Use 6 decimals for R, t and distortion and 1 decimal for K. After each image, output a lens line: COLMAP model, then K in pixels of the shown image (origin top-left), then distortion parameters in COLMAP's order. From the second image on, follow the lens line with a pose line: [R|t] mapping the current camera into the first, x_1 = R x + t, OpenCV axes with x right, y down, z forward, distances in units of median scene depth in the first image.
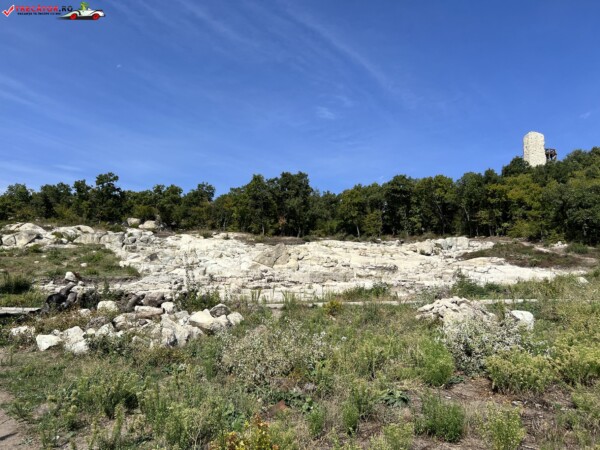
lens RADIAL K [[451.0, 0, 303.7], [0, 451.0, 220.8], [0, 0, 1]] dist [0.066366, -0.081366]
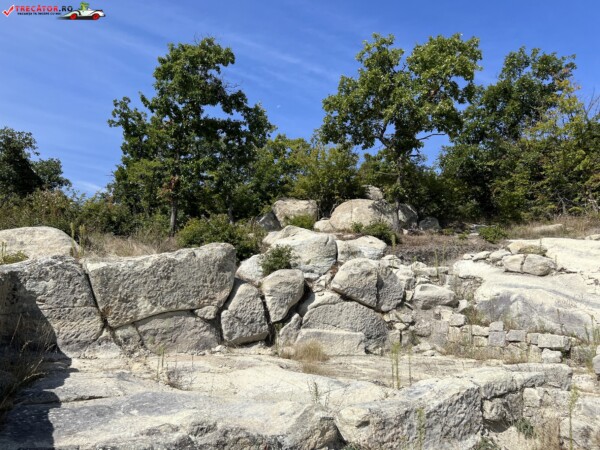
lens RADIAL K [[449.2, 0, 304.2], [0, 449.2, 233.8], [0, 0, 1]] dist [0.074331, -0.096675]
pose [[0.934314, -0.078932, -0.347603, -0.286726], [0.076892, 0.996845, -0.019682, 0.022767], [0.348060, -0.008339, 0.937435, 0.775398]]
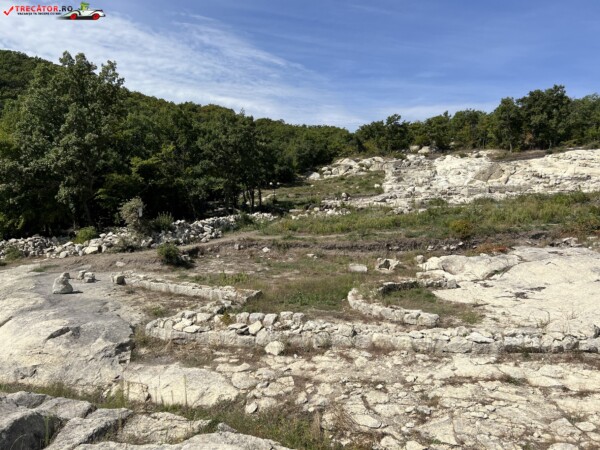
lens RADIAL K [[450.8, 0, 303.5], [0, 450.8, 224.6], [0, 0, 1]] dist [0.066507, -0.106445]
pose [[0.749019, 0.017225, -0.662325, 0.281965], [0.124321, 0.978252, 0.166036, -0.042673], [0.650781, -0.206705, 0.730587, -0.246979]]
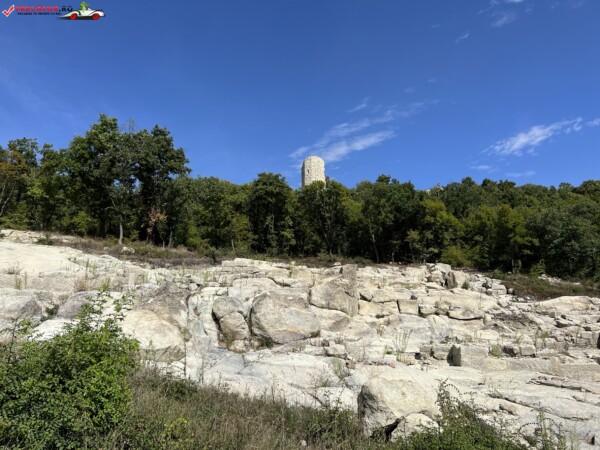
lens RADIAL K [[454.7, 0, 308.2], [0, 454.7, 224.1], [0, 0, 1]] dist [0.063799, -0.110522]
pose [[0.721289, 0.101588, 0.685144, -0.275176], [-0.076391, 0.994819, -0.067083, 0.031264], [-0.688409, -0.003952, 0.725312, 0.486717]]
